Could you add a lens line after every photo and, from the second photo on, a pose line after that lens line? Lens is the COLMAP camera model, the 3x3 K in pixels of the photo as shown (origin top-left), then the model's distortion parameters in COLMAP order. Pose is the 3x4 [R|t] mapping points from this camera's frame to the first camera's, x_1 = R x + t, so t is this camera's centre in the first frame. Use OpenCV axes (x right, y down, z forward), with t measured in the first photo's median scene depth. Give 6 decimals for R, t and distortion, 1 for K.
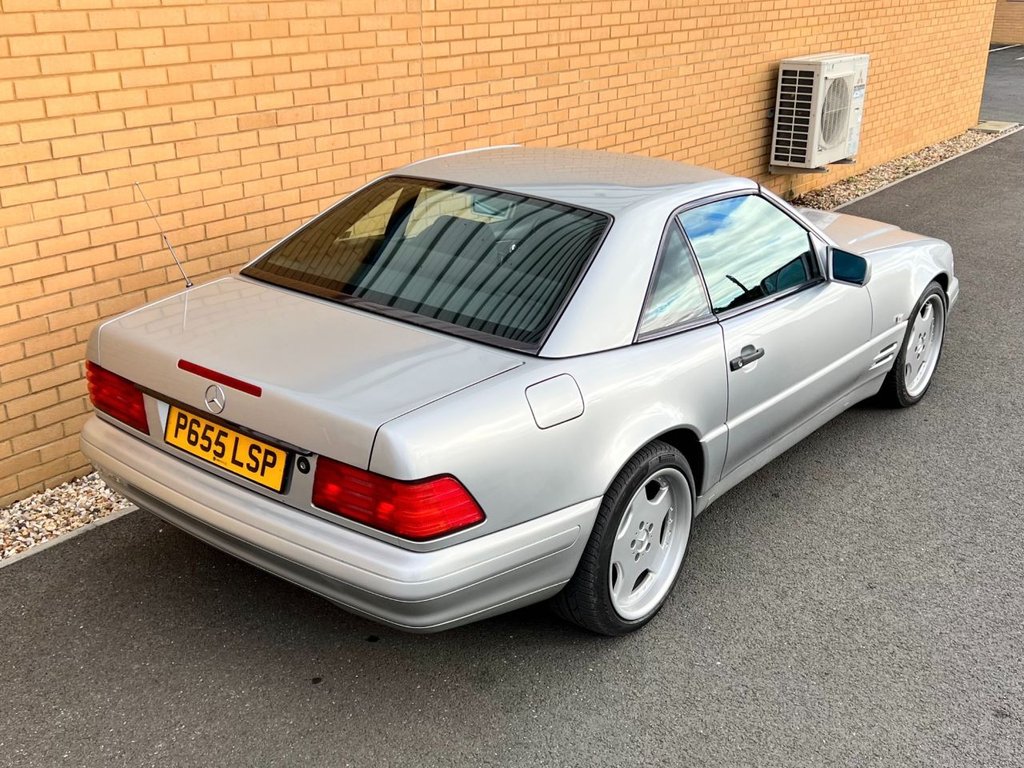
lens RADIAL K [[1161.1, 0, 517.5], [0, 1161.1, 395.1], [0, 0, 1]] dist [0.116579, -0.252541]
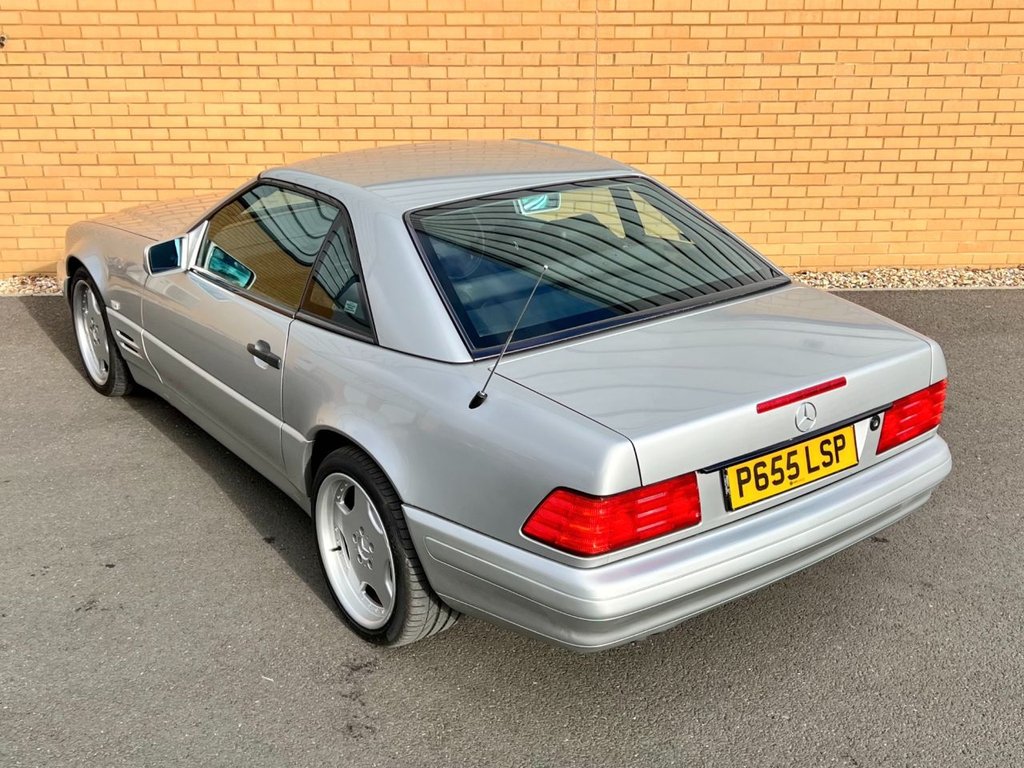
lens RADIAL K [[1161.1, 0, 517.5], [0, 1161.1, 395.1], [0, 0, 1]] dist [0.116579, -0.252541]
pose [[0.619836, 0.274697, -0.735081, 0.958517], [-0.278833, 0.952699, 0.120903, -0.064046], [0.733523, 0.130025, 0.667112, 0.244842]]
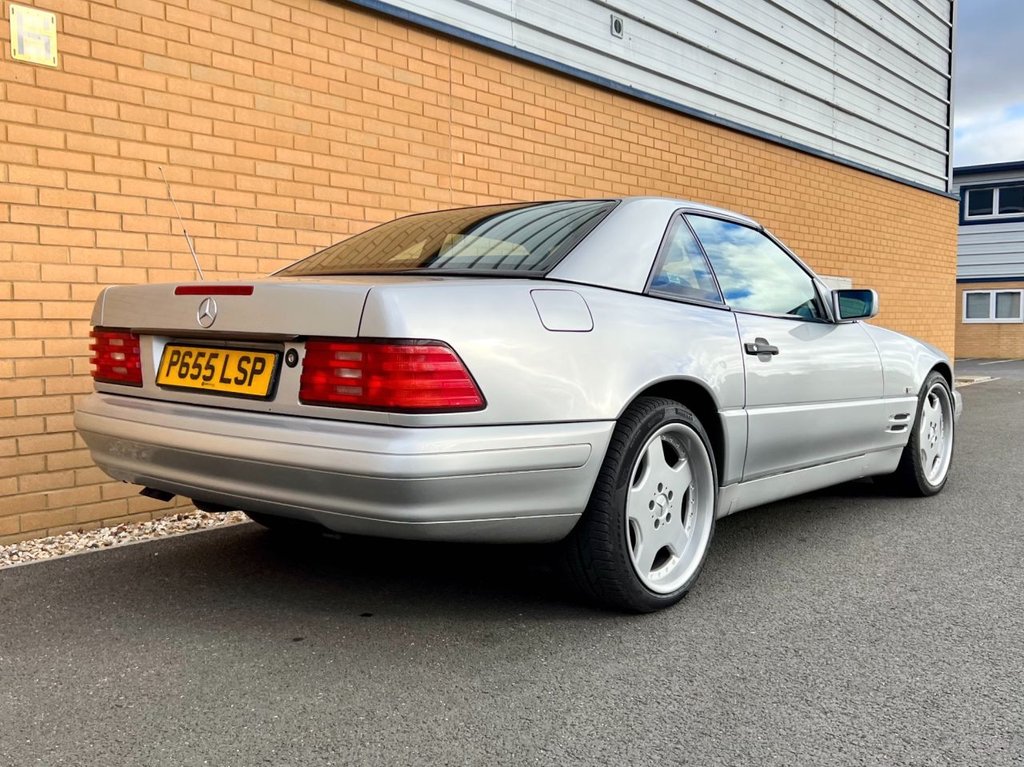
lens RADIAL K [[1024.2, 0, 536.7], [0, 1024.2, 383.4], [0, 0, 1]] dist [0.077895, -0.138147]
pose [[0.999853, -0.009301, -0.014430, 0.014778], [0.004449, 0.952180, -0.305505, 0.204513], [0.016582, 0.305395, 0.952081, 0.139537]]
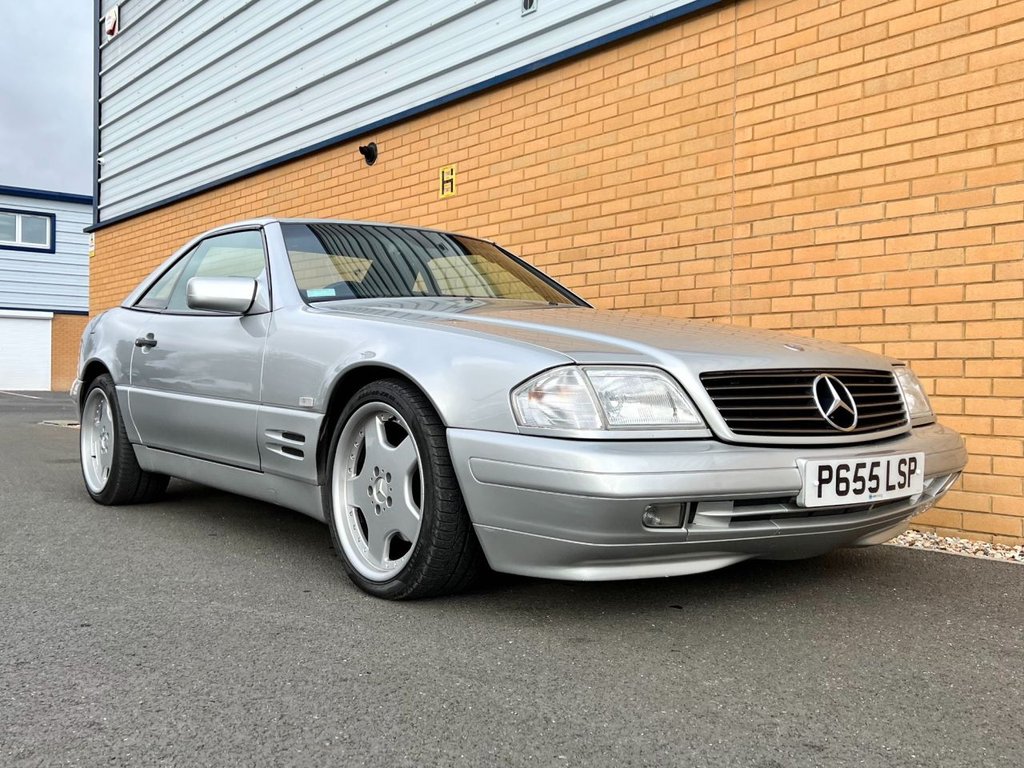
lens RADIAL K [[997.7, 0, 497.2], [0, 997.7, 375.2], [0, 0, 1]] dist [0.099599, -0.206925]
pose [[-0.255738, -0.022711, -0.966479, 0.858315], [-0.363053, 0.928806, 0.074241, -0.164243], [0.895986, 0.369869, -0.245776, 1.252654]]
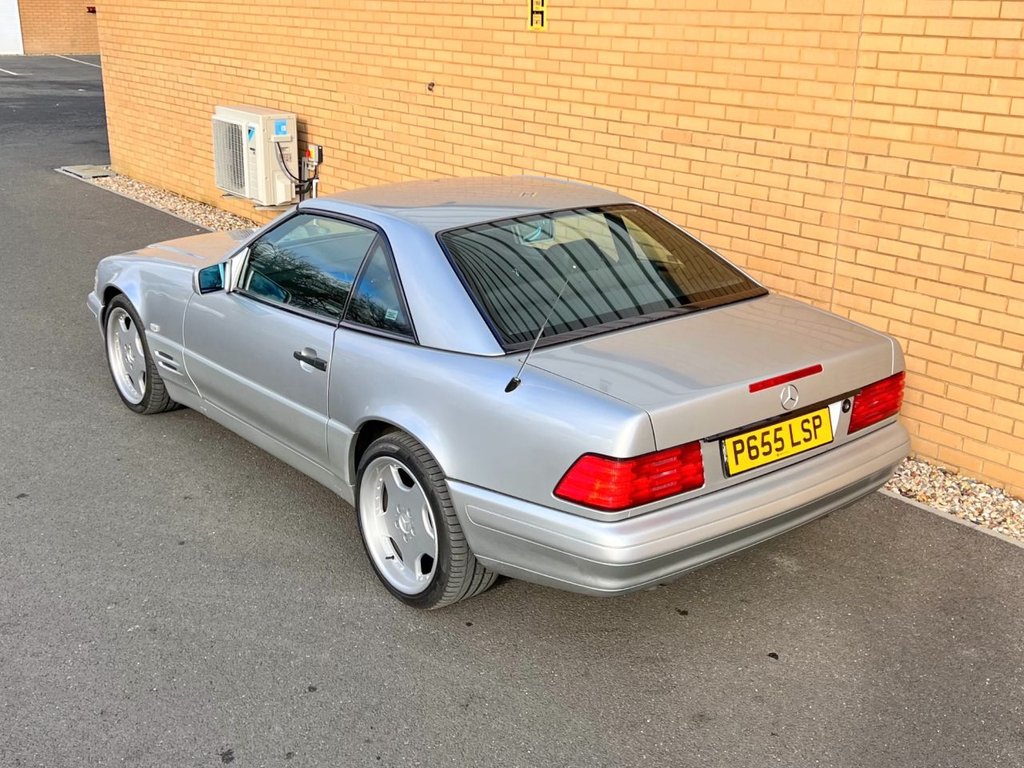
lens RADIAL K [[1179.9, 0, 512.0], [0, 1179.9, 384.0], [0, 0, 1]] dist [0.129122, -0.308032]
pose [[-0.277154, 0.291172, -0.915644, 1.040552], [-0.362186, 0.851018, 0.380250, -0.426014], [0.889948, 0.437022, -0.130405, 1.130251]]
